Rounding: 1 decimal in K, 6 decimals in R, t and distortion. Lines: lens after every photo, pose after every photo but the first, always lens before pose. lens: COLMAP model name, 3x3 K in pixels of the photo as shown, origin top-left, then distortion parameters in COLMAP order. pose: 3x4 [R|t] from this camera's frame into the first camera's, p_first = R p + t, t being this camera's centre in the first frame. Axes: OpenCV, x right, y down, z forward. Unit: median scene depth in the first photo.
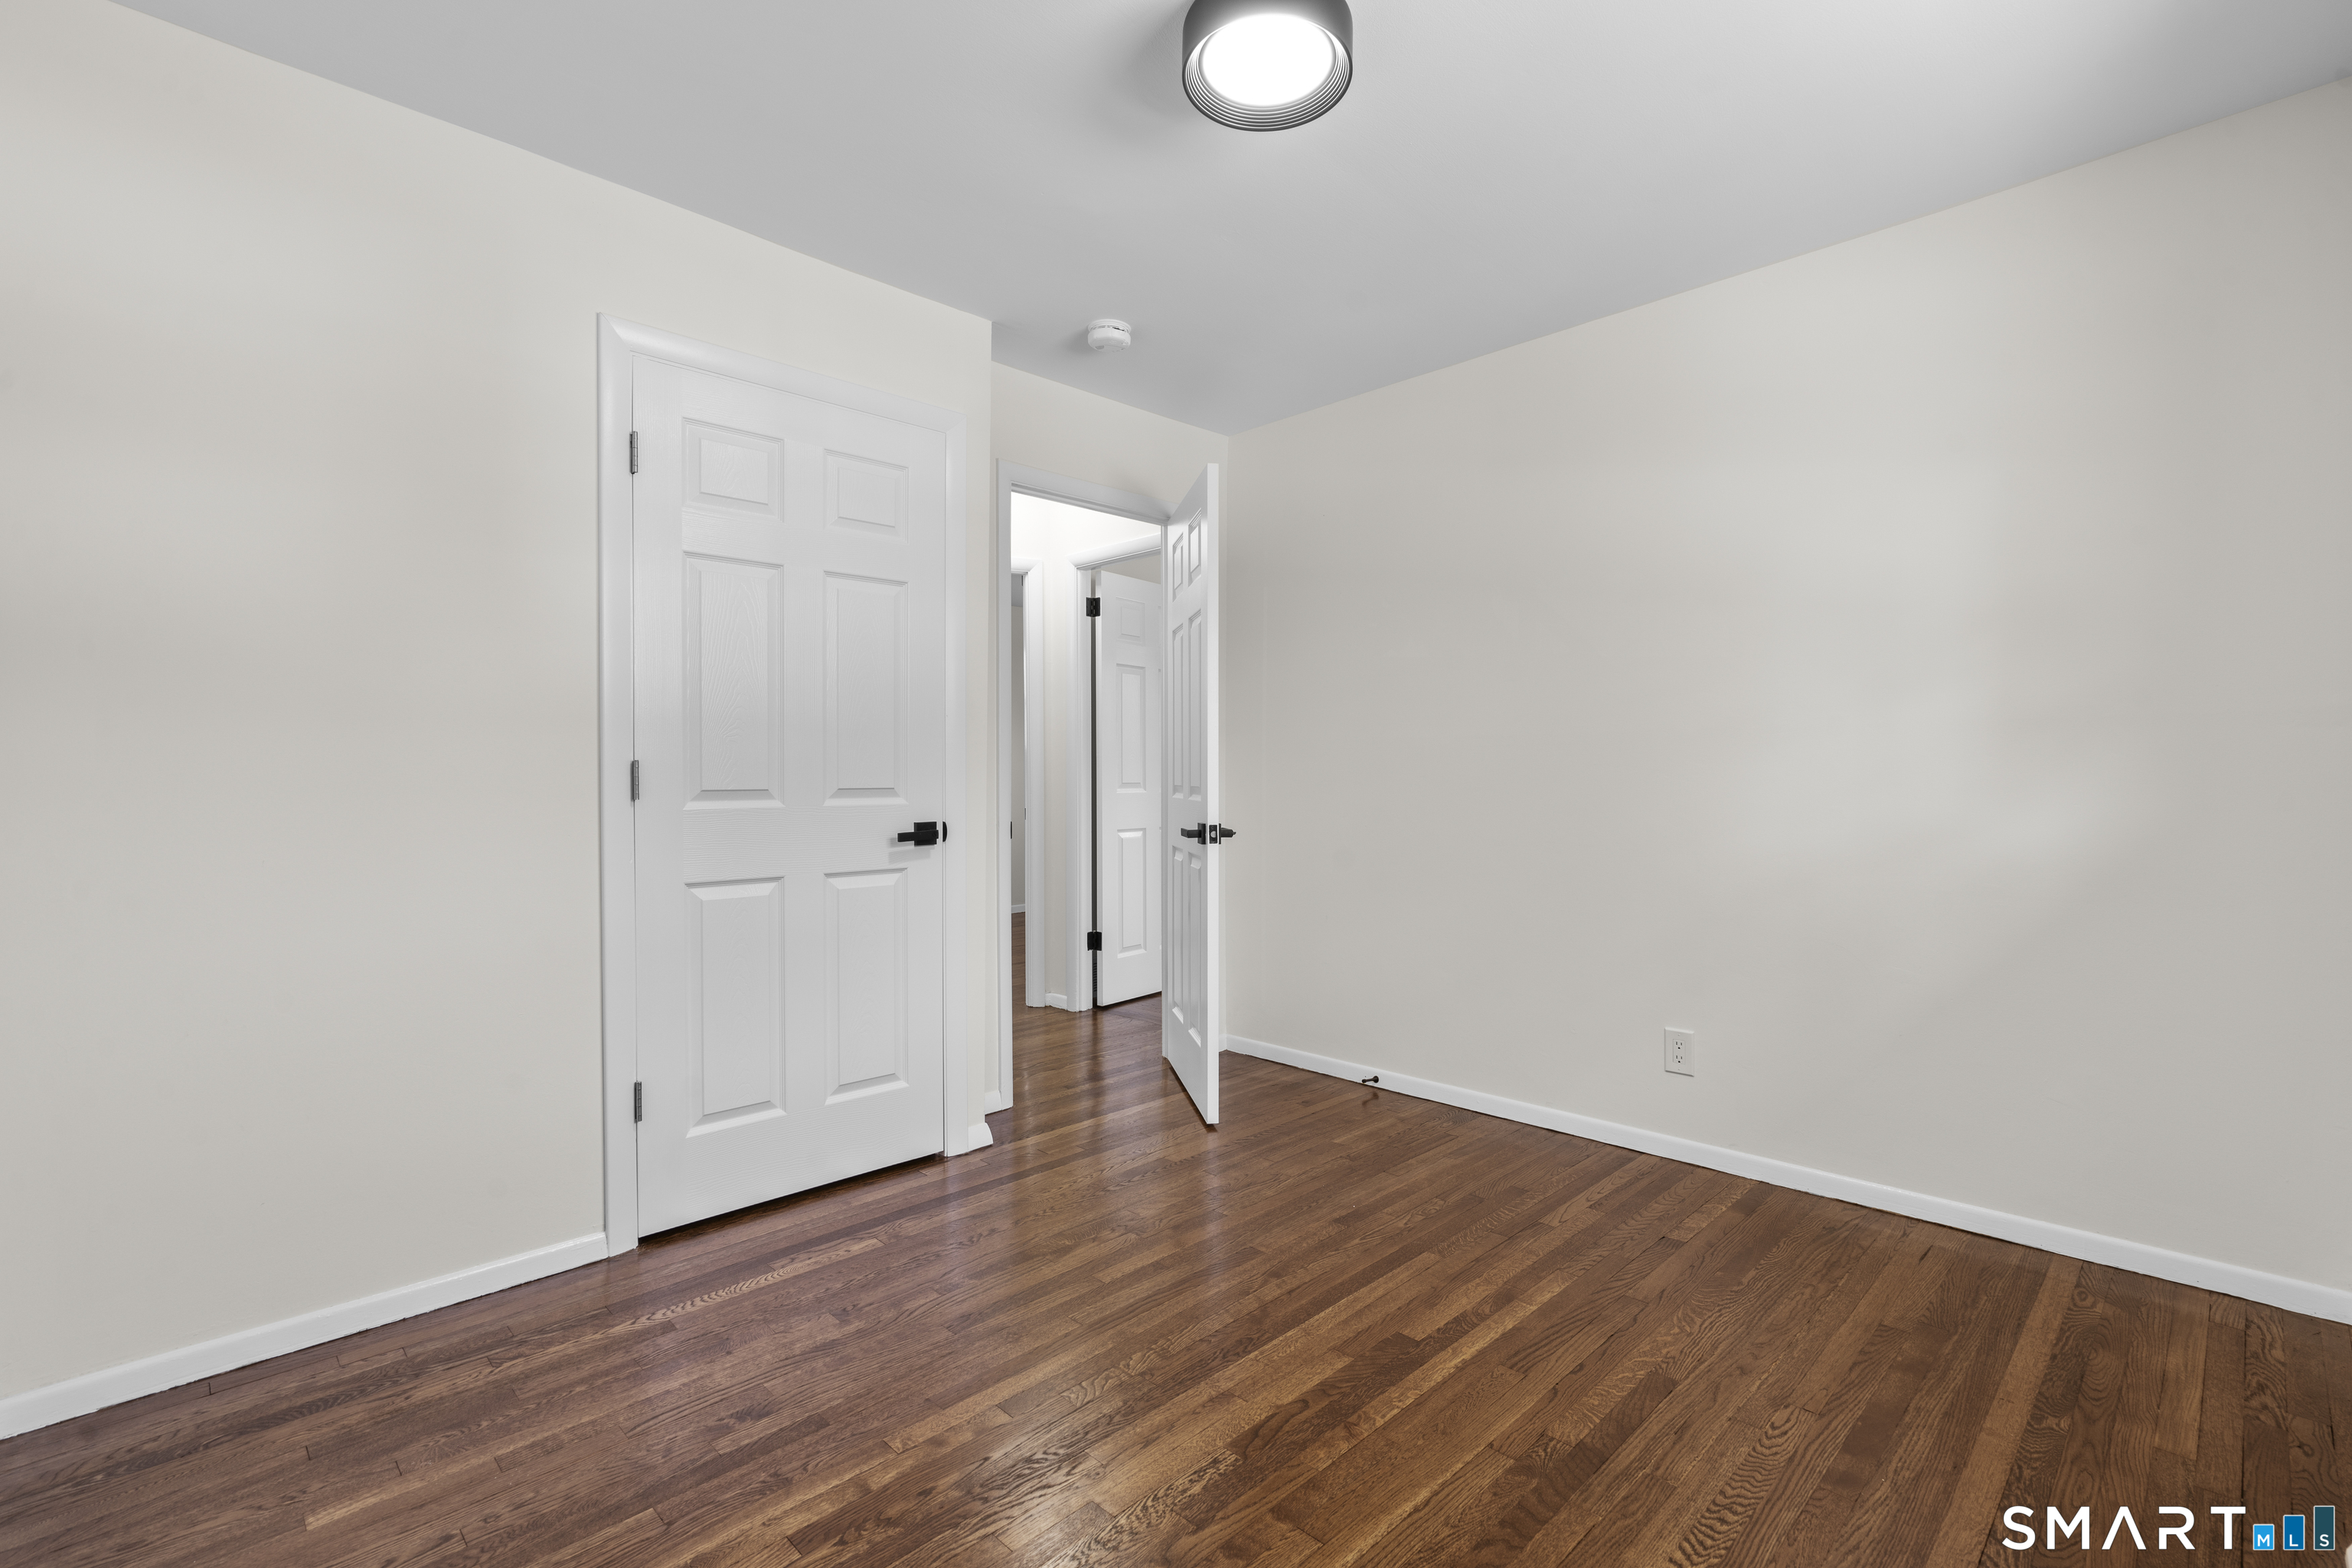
lens RADIAL K [[1052.4, 0, 1184.9], [0, 1052.4, 789.7], [0, 0, 1]] dist [-0.010438, 0.006065]
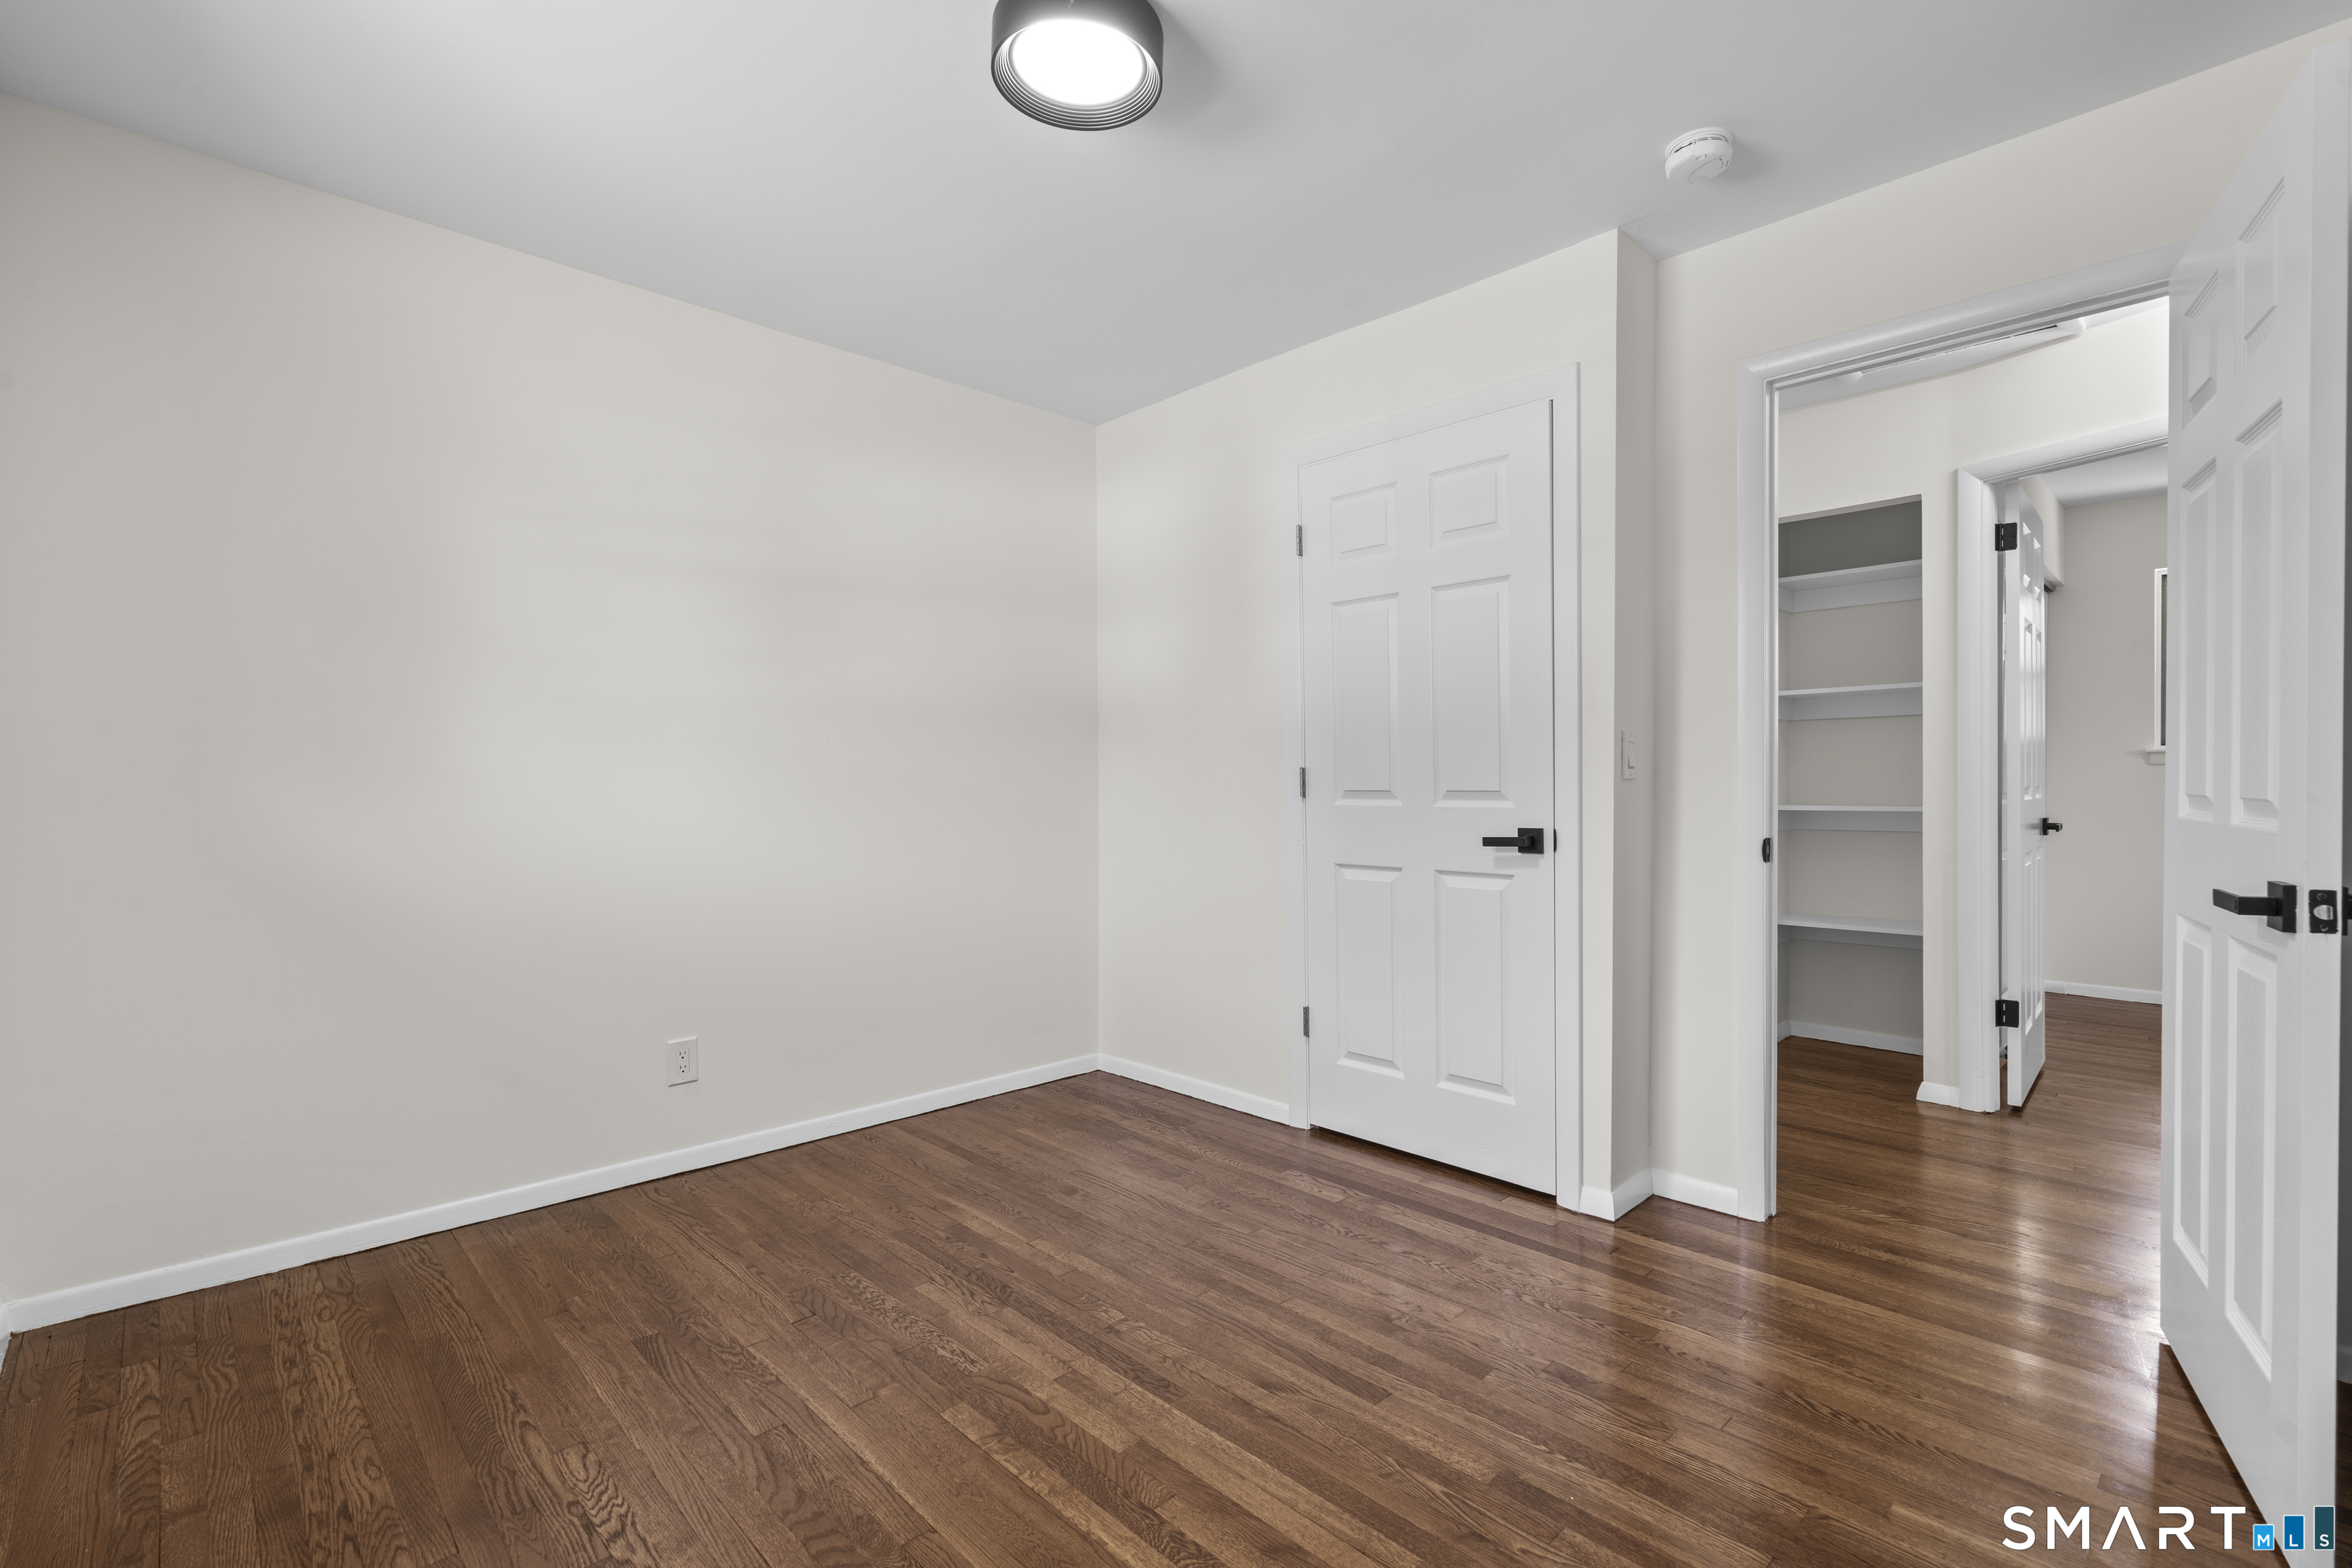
lens RADIAL K [[1052.4, 0, 1184.9], [0, 1052.4, 789.7], [0, 0, 1]] dist [-0.010438, 0.006065]
pose [[-0.012458, 0.010588, -0.999866, 0.761950], [-0.006595, 0.999921, 0.010671, -0.012080], [0.999901, 0.006727, -0.012387, 0.791187]]
